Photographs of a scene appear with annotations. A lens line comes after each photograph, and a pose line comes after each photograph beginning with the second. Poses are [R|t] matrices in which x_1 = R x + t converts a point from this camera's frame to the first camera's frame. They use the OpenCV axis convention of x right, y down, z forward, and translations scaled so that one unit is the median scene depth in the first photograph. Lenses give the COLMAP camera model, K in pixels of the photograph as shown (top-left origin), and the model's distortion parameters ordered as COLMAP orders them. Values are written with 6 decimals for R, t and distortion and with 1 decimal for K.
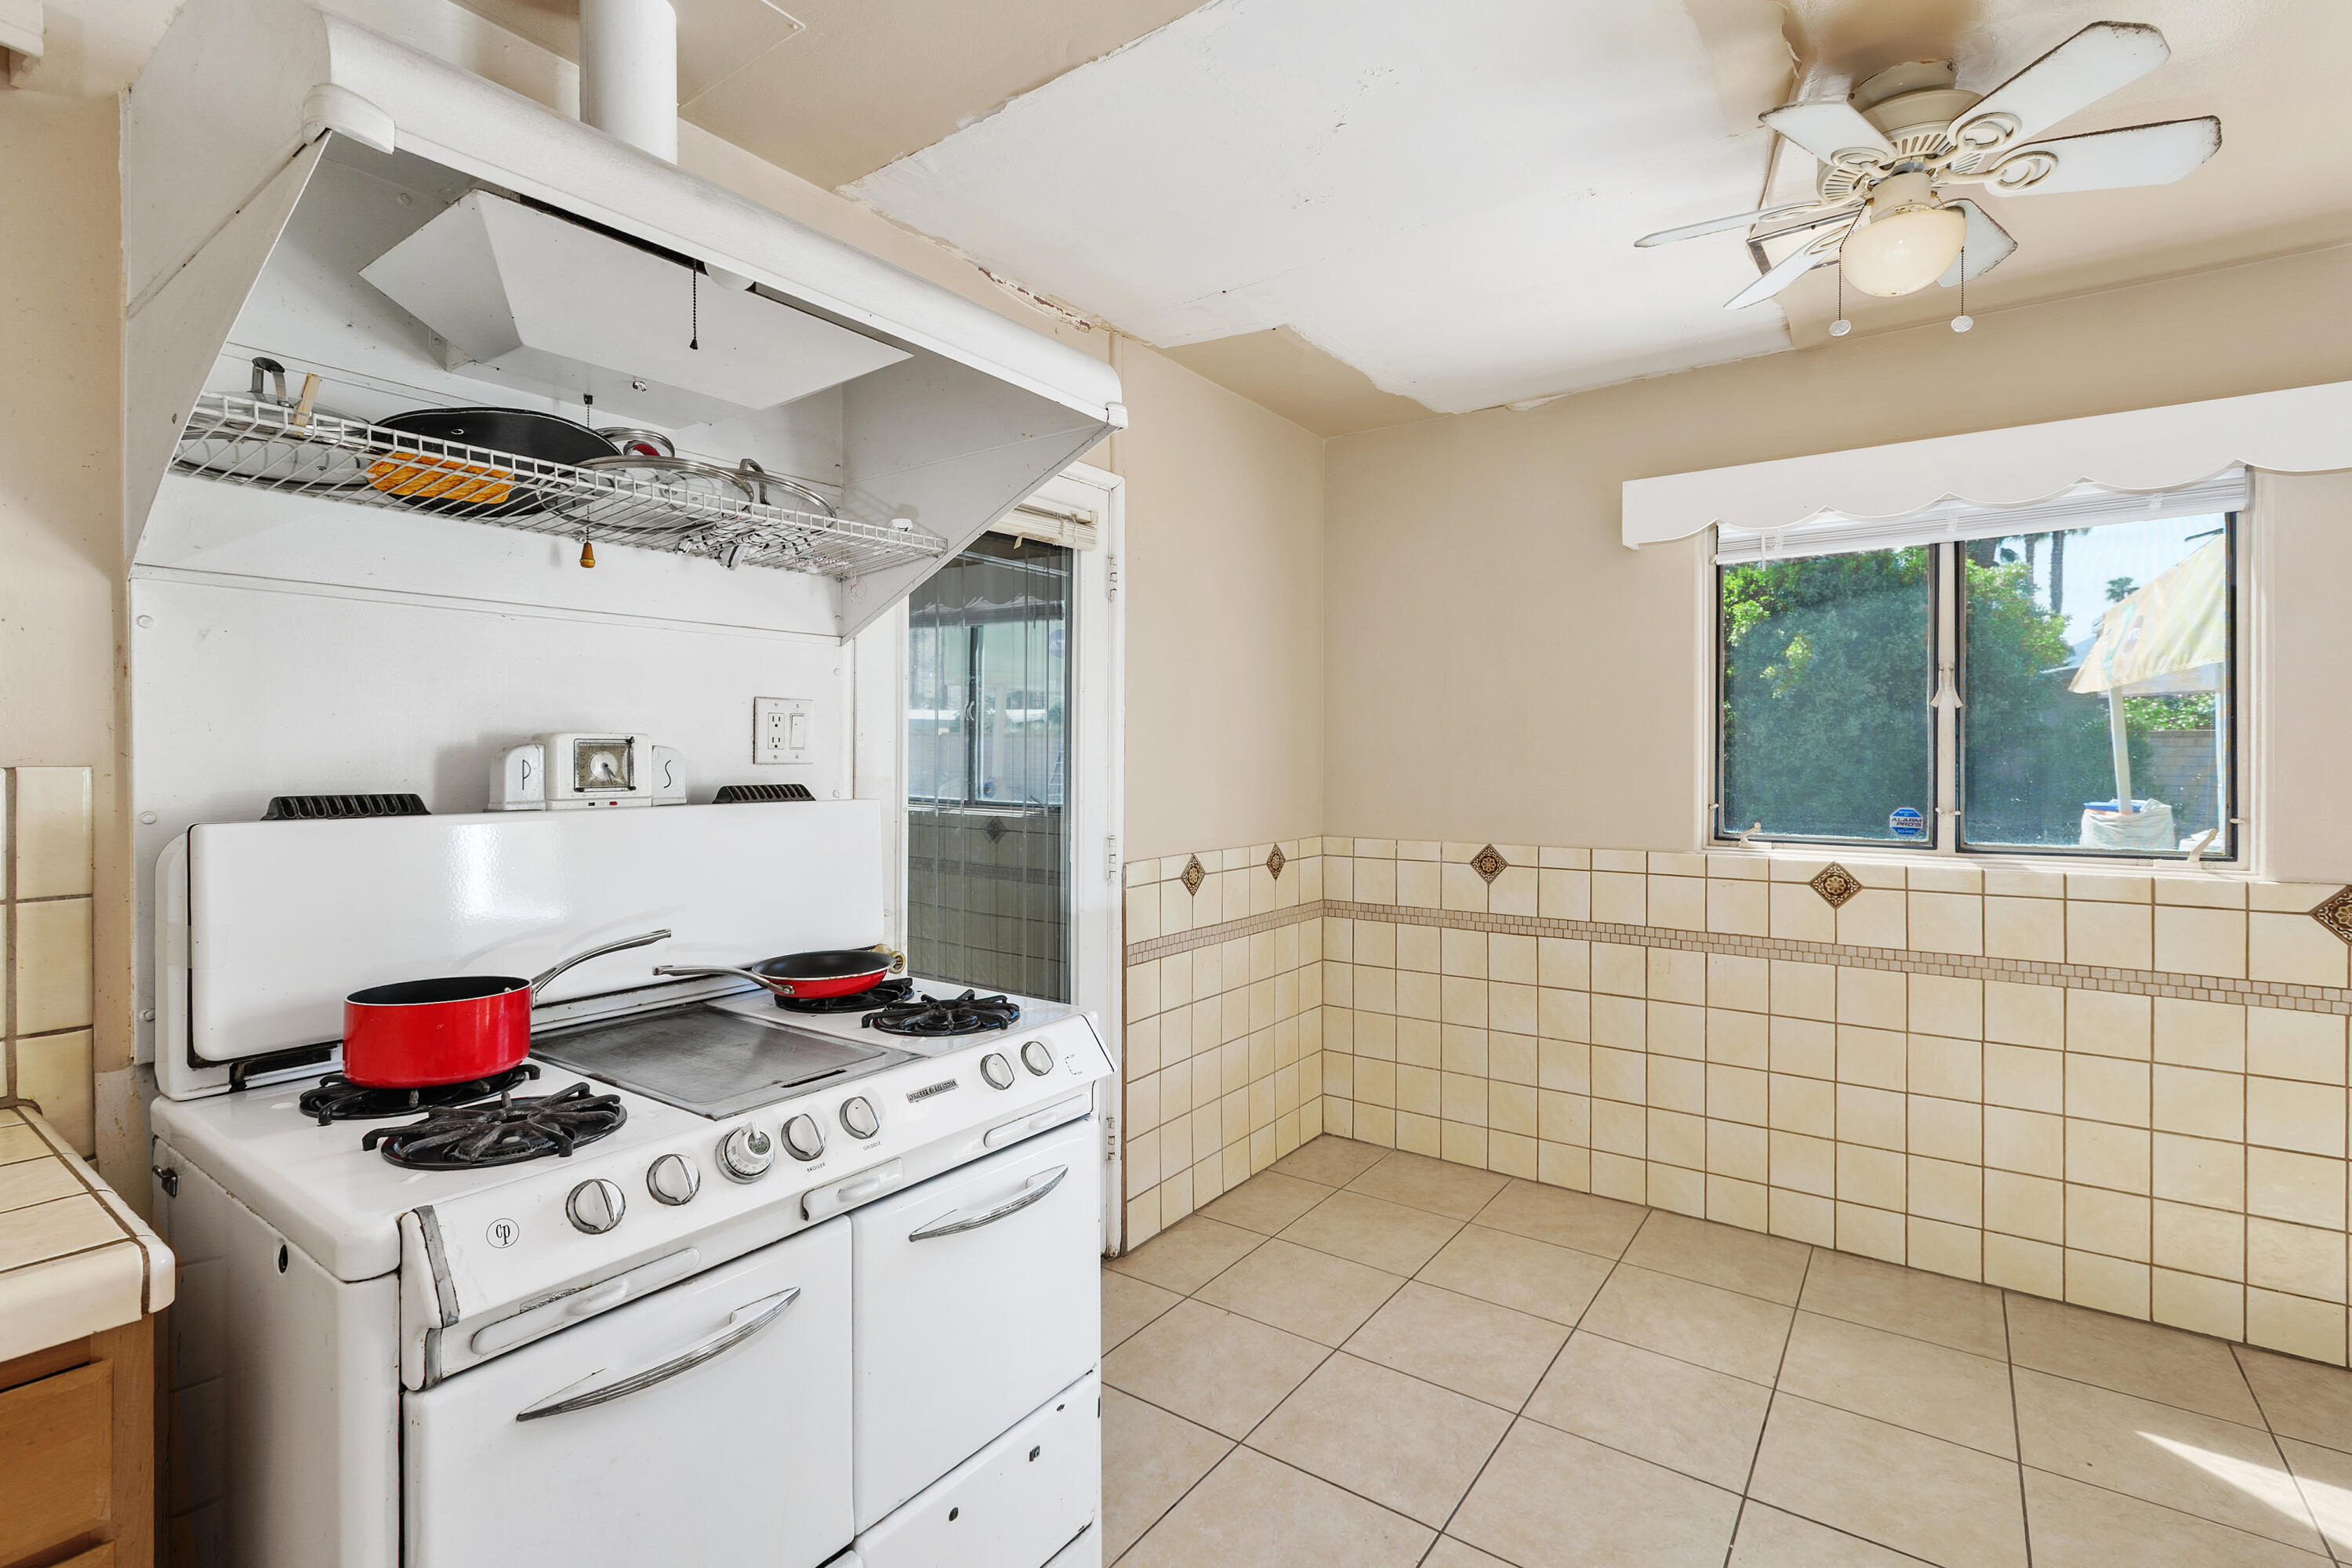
lens RADIAL K [[1078.9, 0, 1165.1], [0, 1078.9, 754.0], [0, 0, 1]] dist [-0.003255, 0.000497]
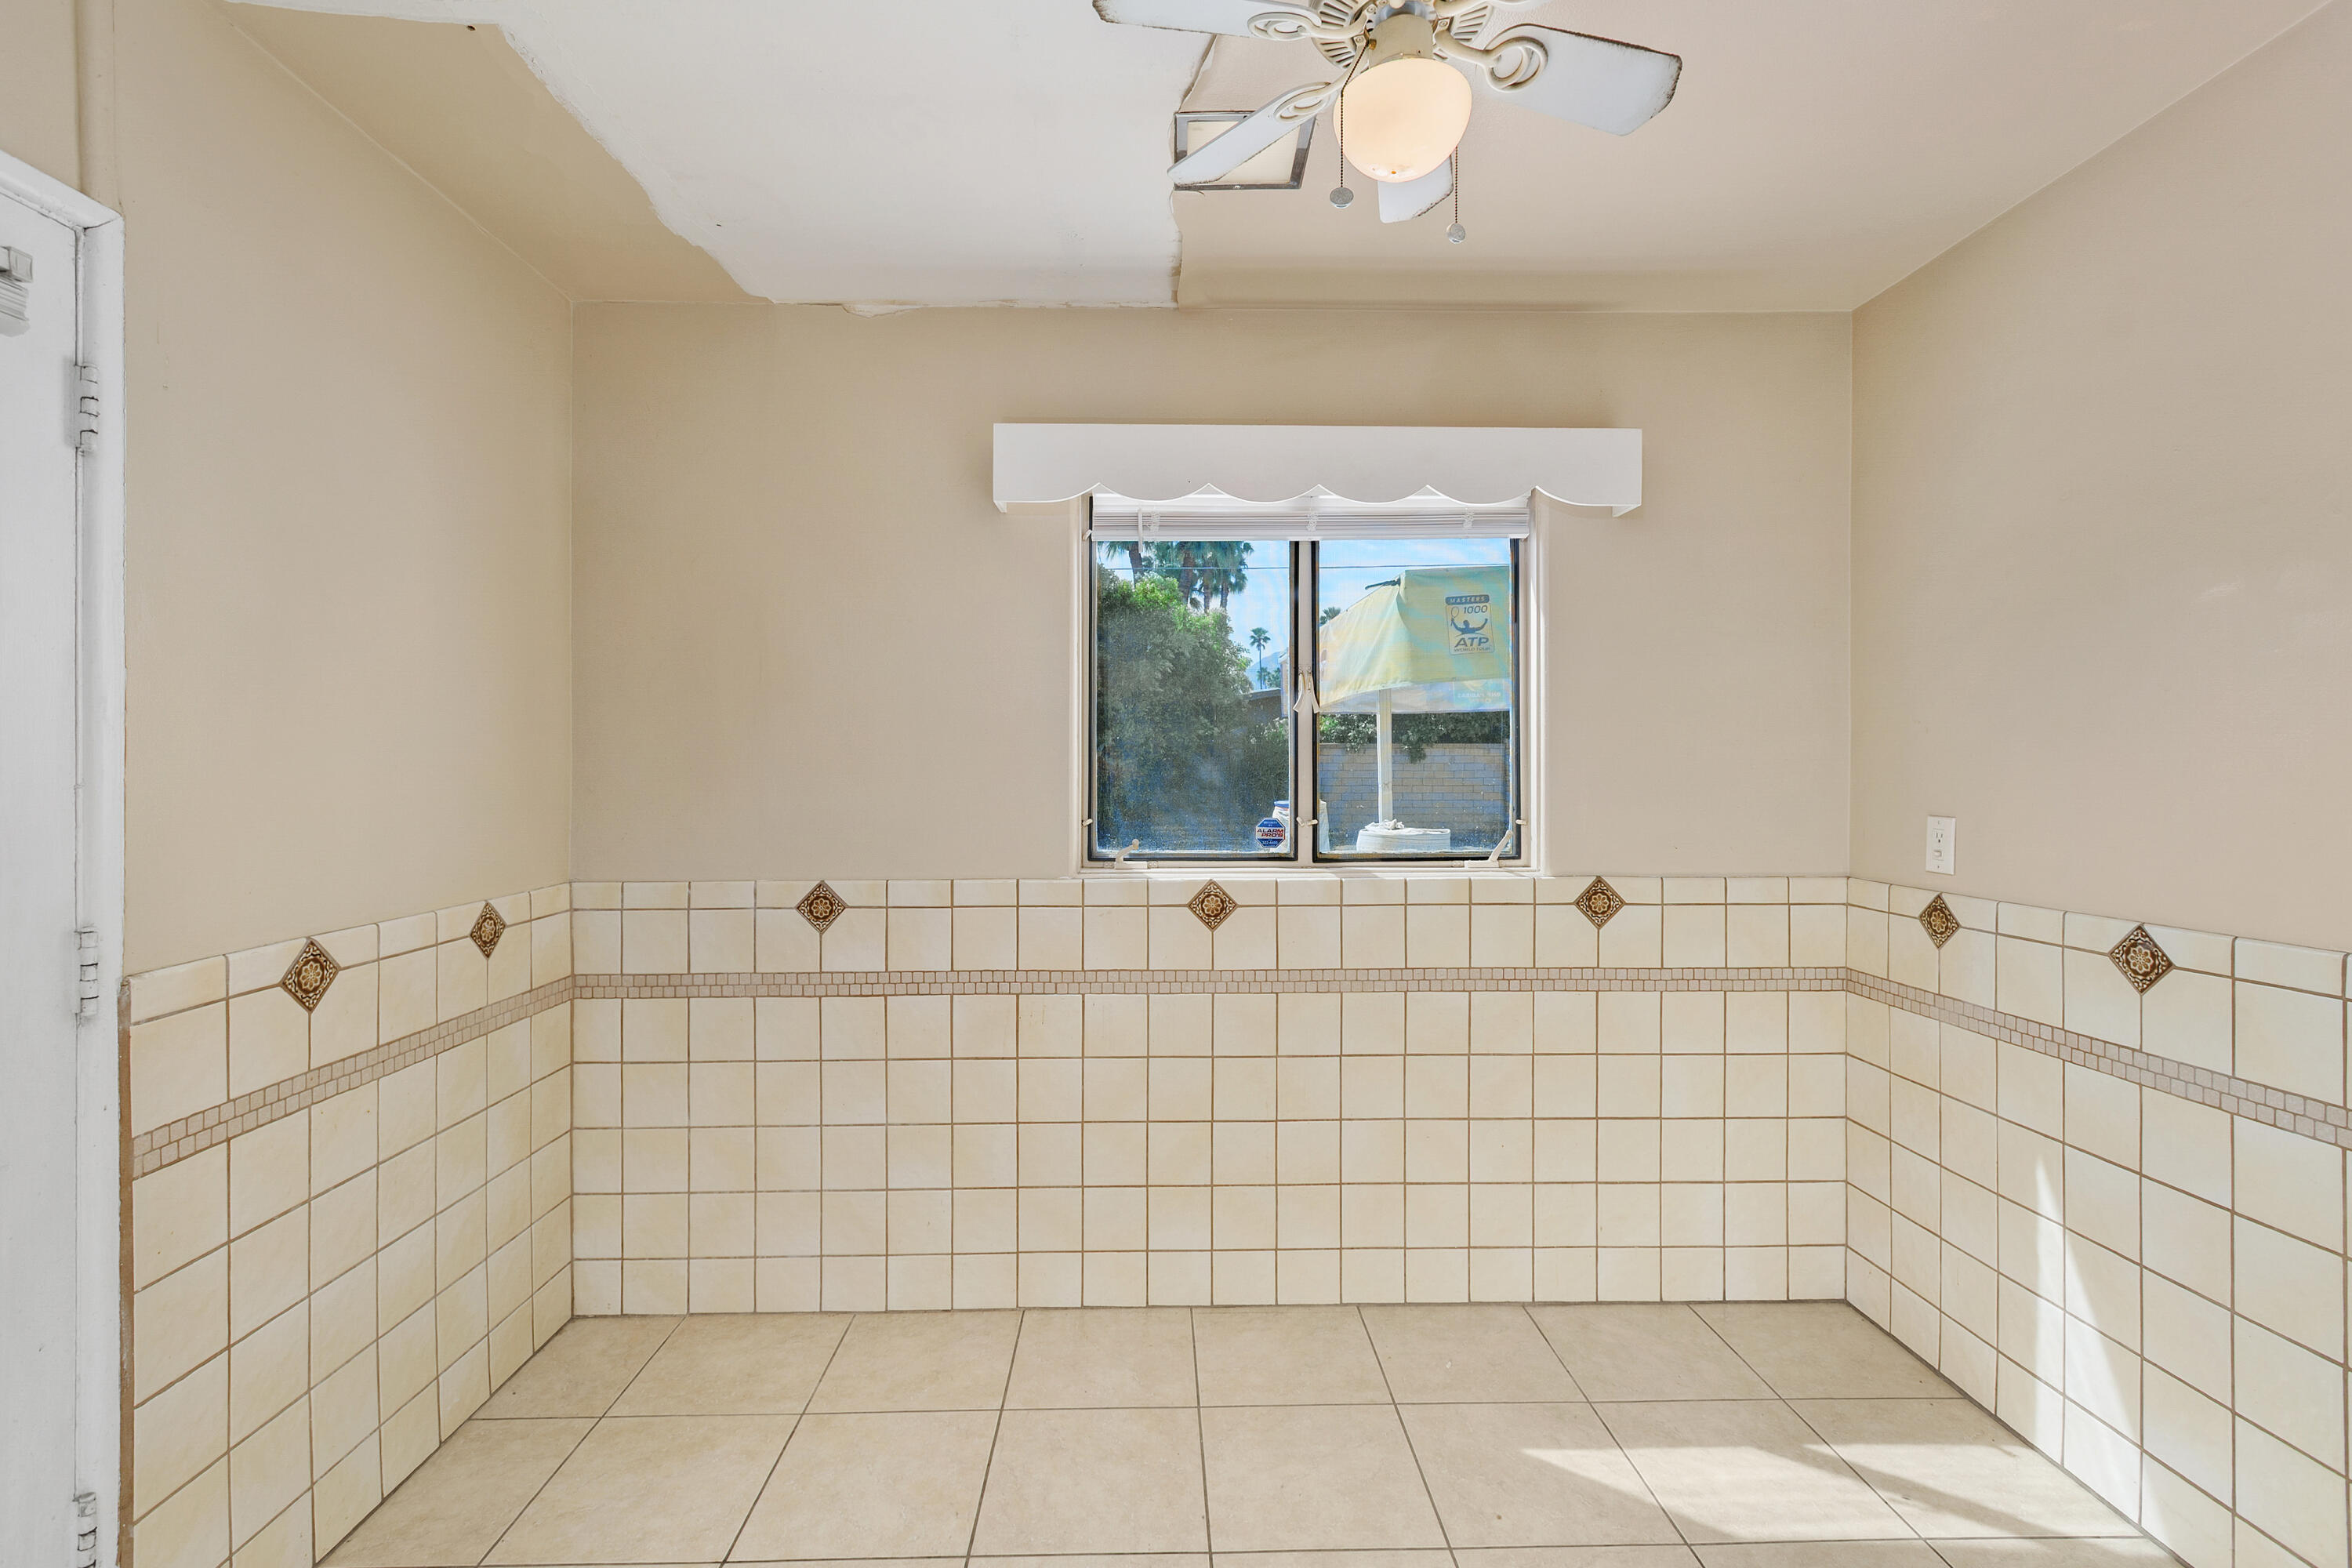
lens RADIAL K [[1078.9, 0, 1184.5], [0, 1078.9, 763.9], [0, 0, 1]] dist [-0.003255, 0.000497]
pose [[0.791229, -0.002095, 0.611516, 0.044620], [0.000838, 0.999997, 0.002341, 0.000181], [-0.611519, -0.001339, 0.791229, 0.276476]]
